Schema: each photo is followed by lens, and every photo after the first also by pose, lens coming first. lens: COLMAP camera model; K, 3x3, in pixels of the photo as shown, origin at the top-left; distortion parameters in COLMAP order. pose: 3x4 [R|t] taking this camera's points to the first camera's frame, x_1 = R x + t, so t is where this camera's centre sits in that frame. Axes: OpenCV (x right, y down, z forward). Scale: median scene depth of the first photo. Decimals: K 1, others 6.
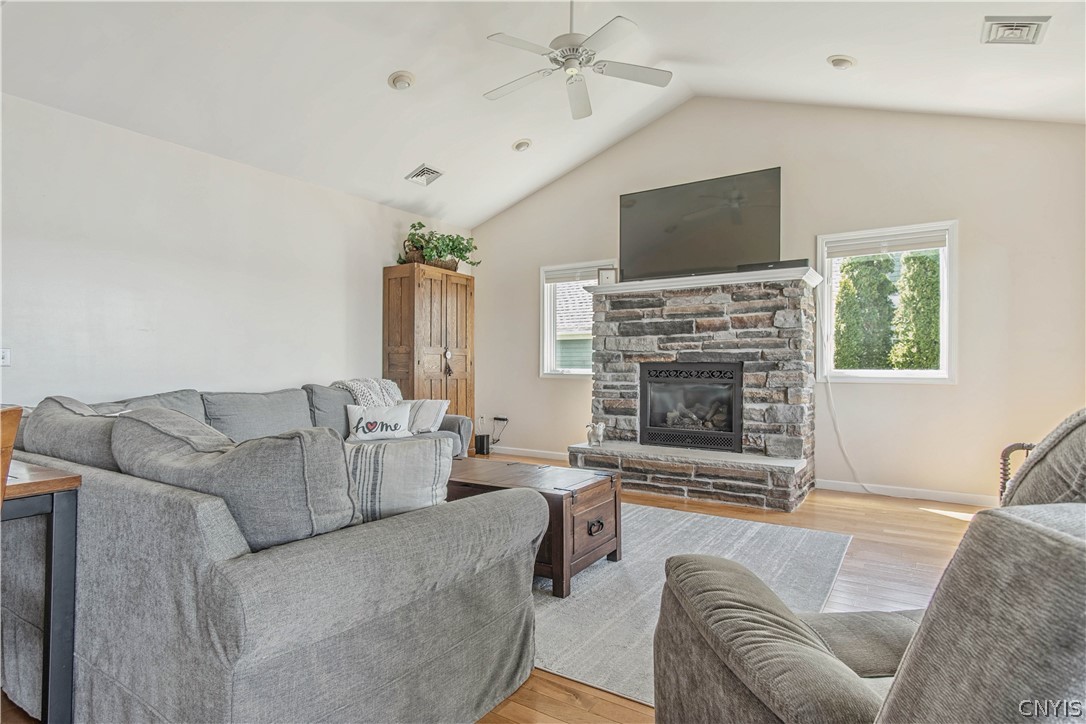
lens RADIAL K [[597.6, 0, 535.3], [0, 597.6, 367.1], [0, 0, 1]] dist [0.024988, 0.000296]
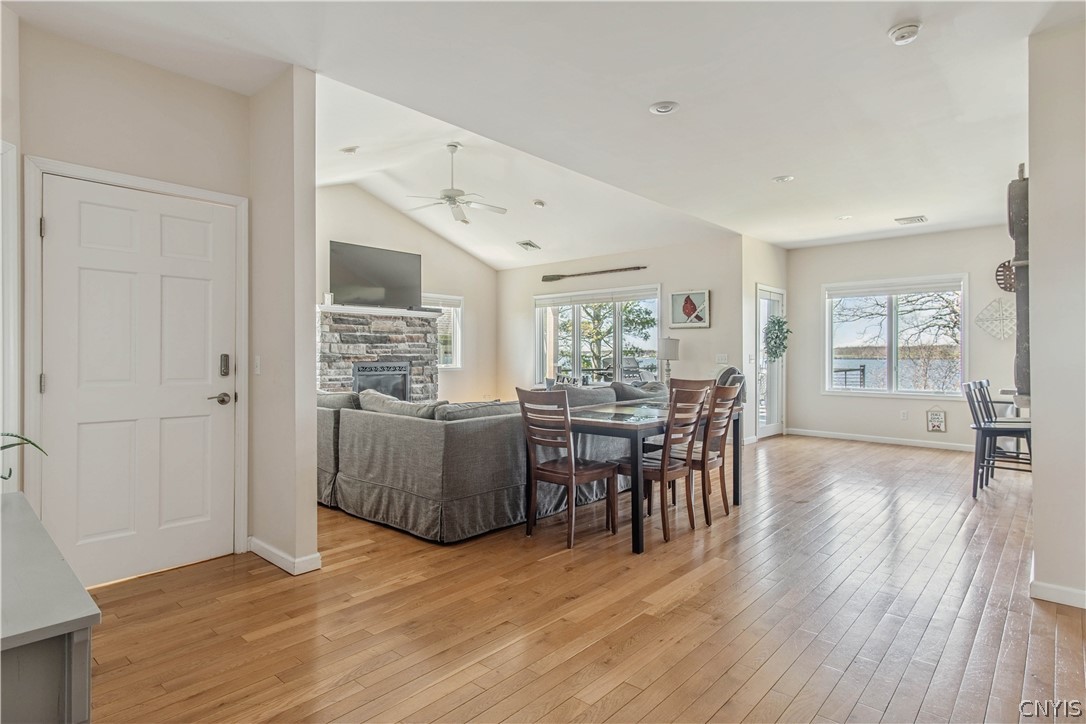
lens RADIAL K [[597.6, 0, 535.2], [0, 597.6, 359.0], [0, 0, 1]] dist [0.024988, 0.000296]
pose [[0.150004, -0.004782, 0.988674, -1.209958], [0.005869, 0.999975, 0.003946, -0.018011], [-0.988668, 0.005211, 0.150028, 0.341605]]
